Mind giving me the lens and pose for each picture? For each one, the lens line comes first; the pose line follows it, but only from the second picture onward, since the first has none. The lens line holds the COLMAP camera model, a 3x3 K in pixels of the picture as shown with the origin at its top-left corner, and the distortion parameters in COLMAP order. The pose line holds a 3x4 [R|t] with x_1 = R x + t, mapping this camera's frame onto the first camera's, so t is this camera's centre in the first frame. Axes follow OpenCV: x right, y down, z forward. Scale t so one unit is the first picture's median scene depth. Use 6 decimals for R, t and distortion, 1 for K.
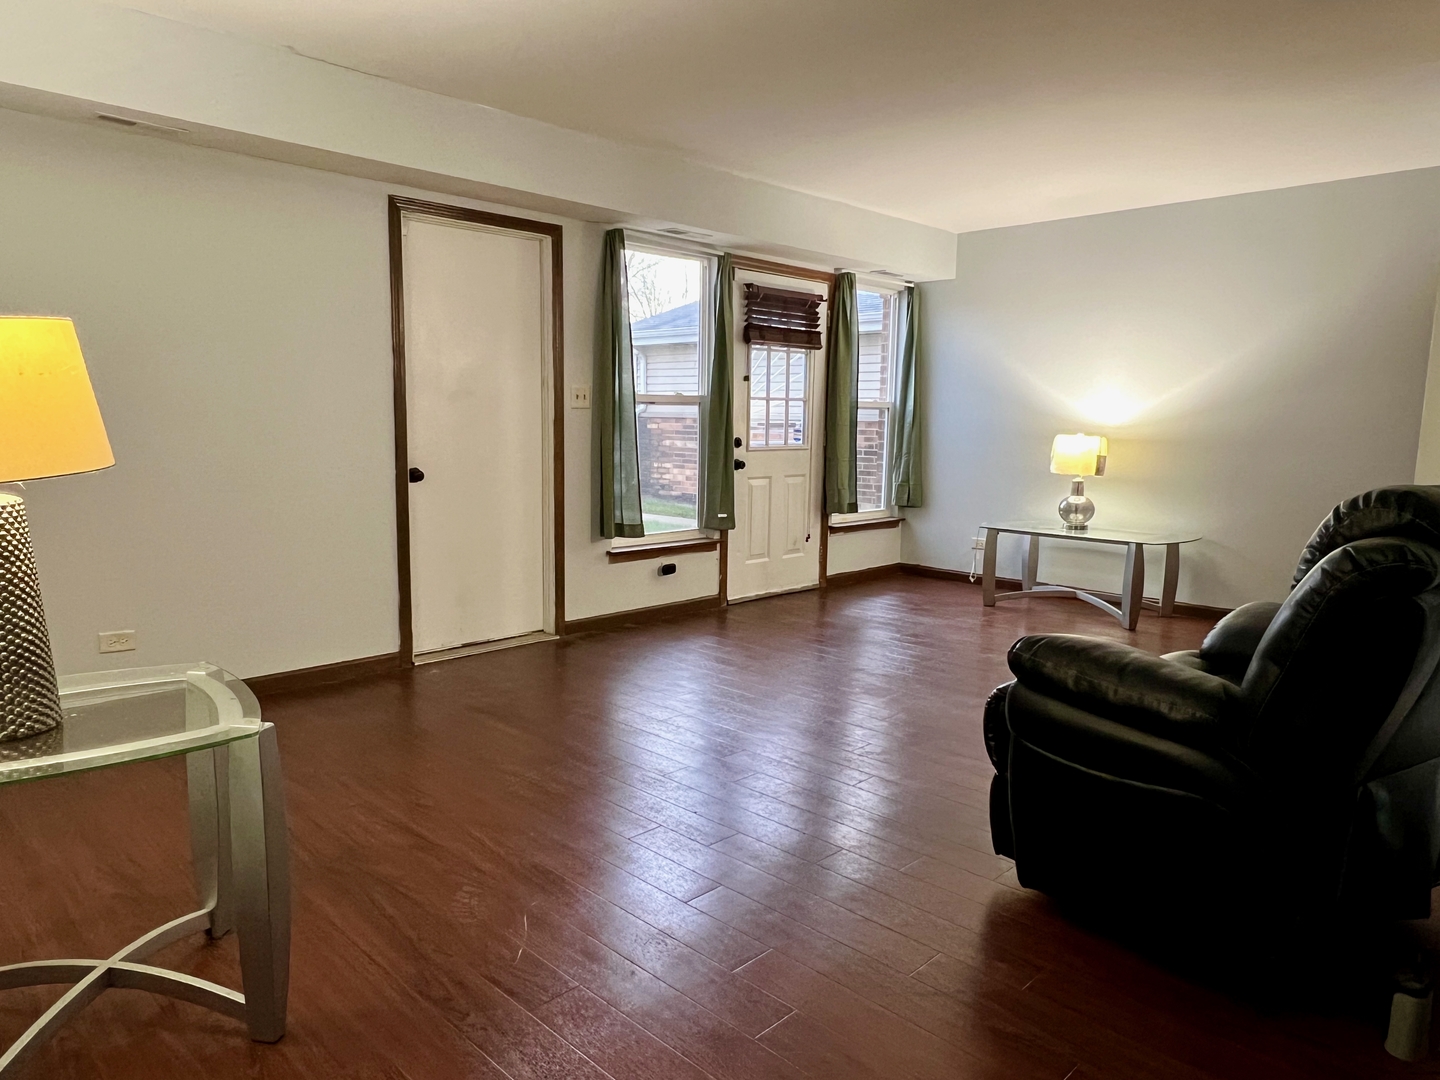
lens RADIAL K [[958.1, 0, 721.7], [0, 958.1, 540.8], [0, 0, 1]] dist [-0.005595, 0.000290]
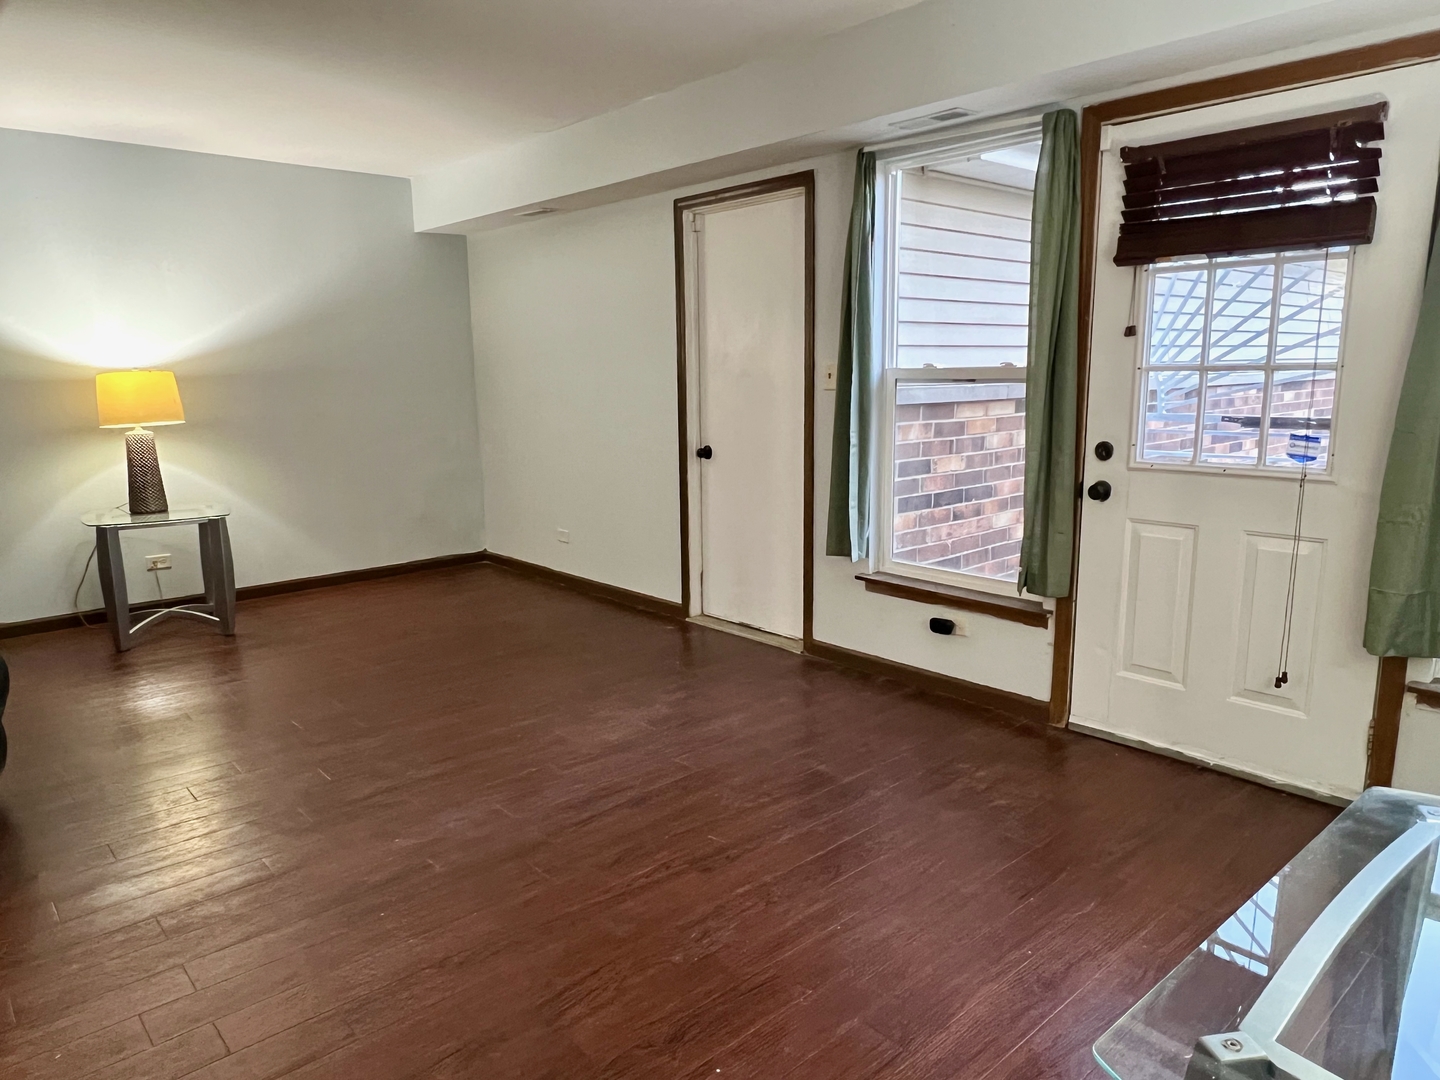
lens RADIAL K [[958.1, 0, 717.0], [0, 958.1, 542.4], [0, 0, 1]] dist [-0.005595, 0.000290]
pose [[-0.063893, 0.167952, -0.983722, 0.585717], [-0.119474, 0.977360, 0.174626, -0.122178], [0.990779, 0.128687, -0.042381, 0.821516]]
